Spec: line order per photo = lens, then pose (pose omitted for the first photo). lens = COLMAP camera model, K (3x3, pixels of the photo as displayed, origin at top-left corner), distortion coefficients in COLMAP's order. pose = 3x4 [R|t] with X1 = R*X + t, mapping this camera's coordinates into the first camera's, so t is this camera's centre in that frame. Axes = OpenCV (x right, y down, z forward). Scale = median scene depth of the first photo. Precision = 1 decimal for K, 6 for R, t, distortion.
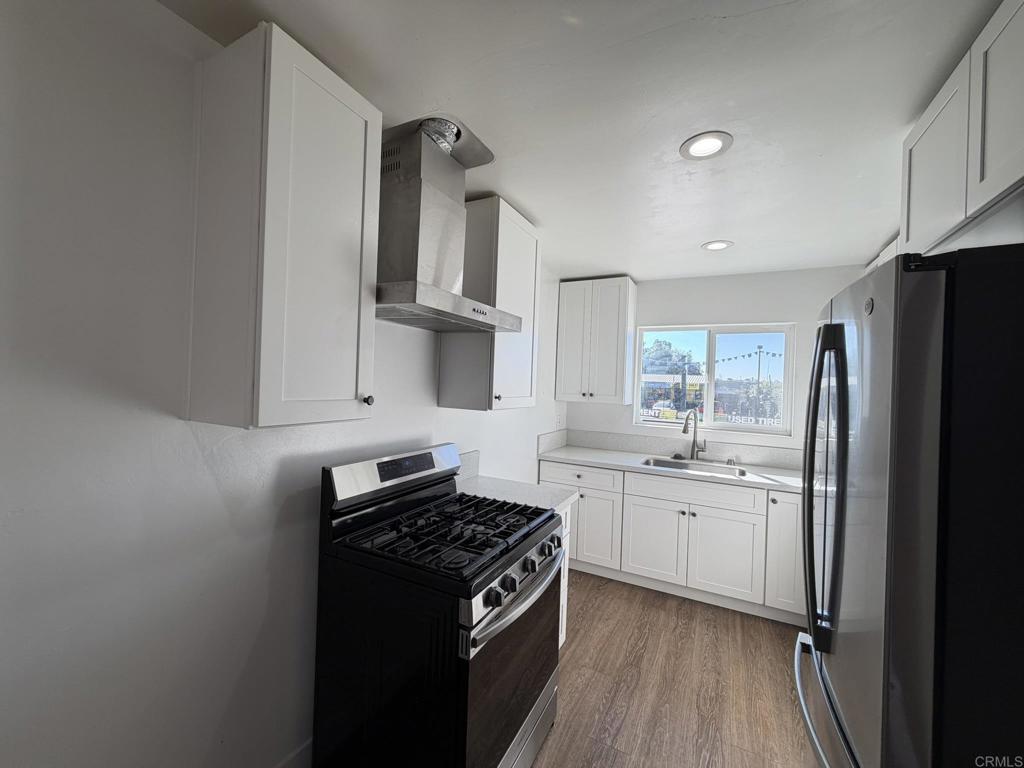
lens RADIAL K [[407.8, 0, 509.3], [0, 407.8, 383.2], [0, 0, 1]] dist [0.000038, 0.000605]
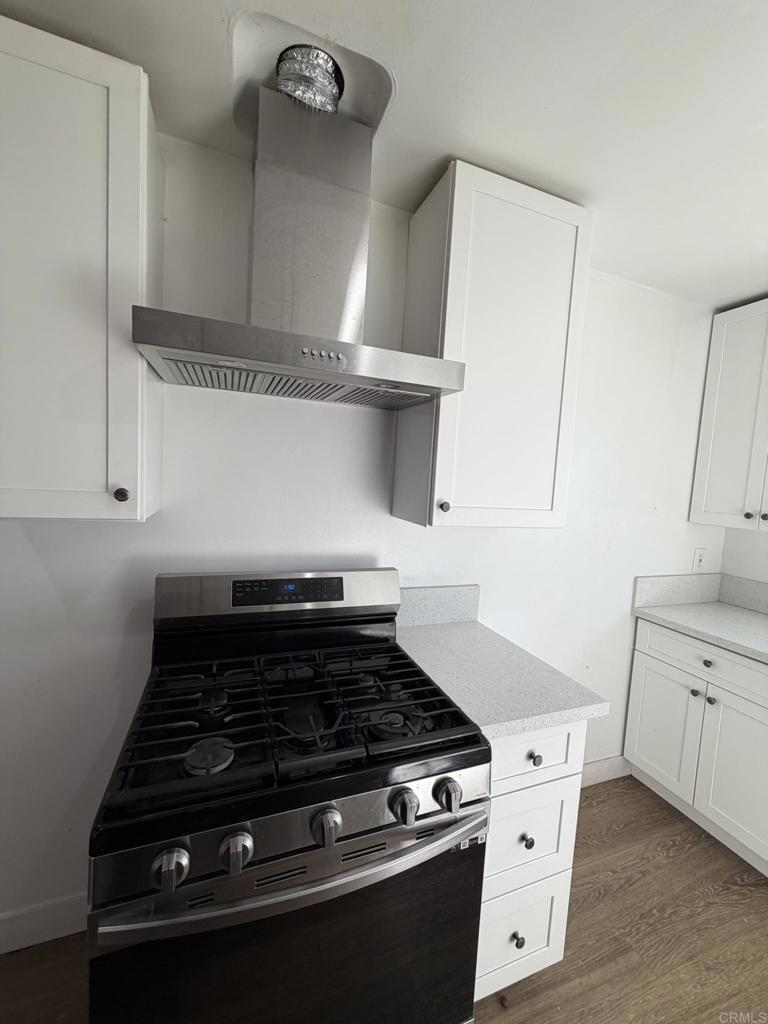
lens RADIAL K [[407.8, 0, 384.1], [0, 407.8, 510.7], [0, 0, 1]] dist [0.000038, 0.000605]
pose [[0.748840, 0.057568, -0.660245, 0.203707], [-0.029361, 0.998124, 0.053728, 0.007535], [0.662100, -0.020848, 0.749126, 0.321026]]
